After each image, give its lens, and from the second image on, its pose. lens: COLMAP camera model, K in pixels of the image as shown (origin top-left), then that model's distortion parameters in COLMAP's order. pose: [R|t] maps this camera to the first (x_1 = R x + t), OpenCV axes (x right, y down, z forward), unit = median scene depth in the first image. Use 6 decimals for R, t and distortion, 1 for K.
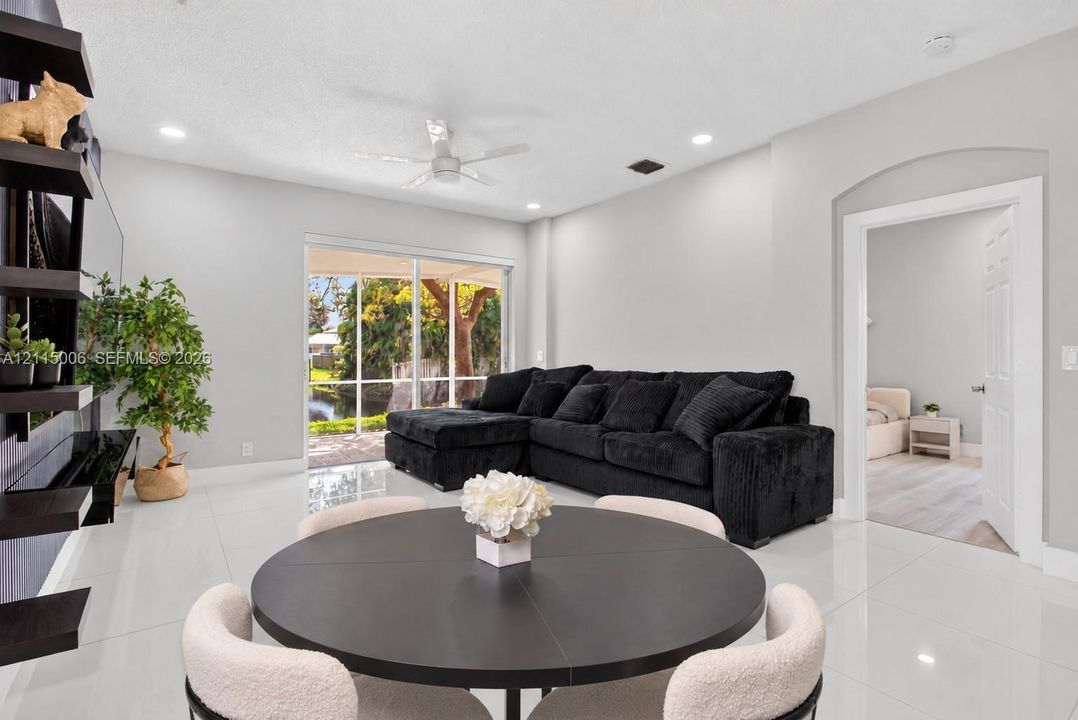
lens RADIAL K [[518.4, 0, 547.8], [0, 518.4, 353.7], [0, 0, 1]] dist [-0.003159, 0.000928]
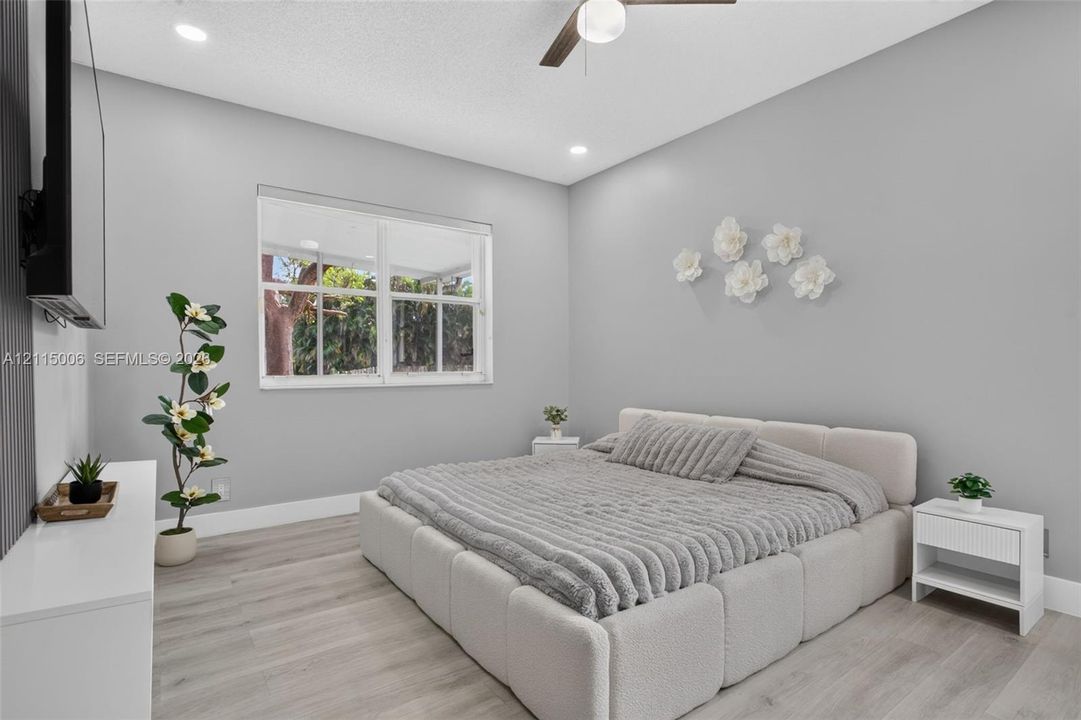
lens RADIAL K [[519.9, 0, 534.2], [0, 519.9, 367.4], [0, 0, 1]] dist [-0.003159, 0.000928]
pose [[0.999509, 0.008147, -0.030242, 0.609036], [-0.007617, 0.999816, 0.017587, 0.009483], [0.030380, -0.017348, 0.999388, 0.864509]]
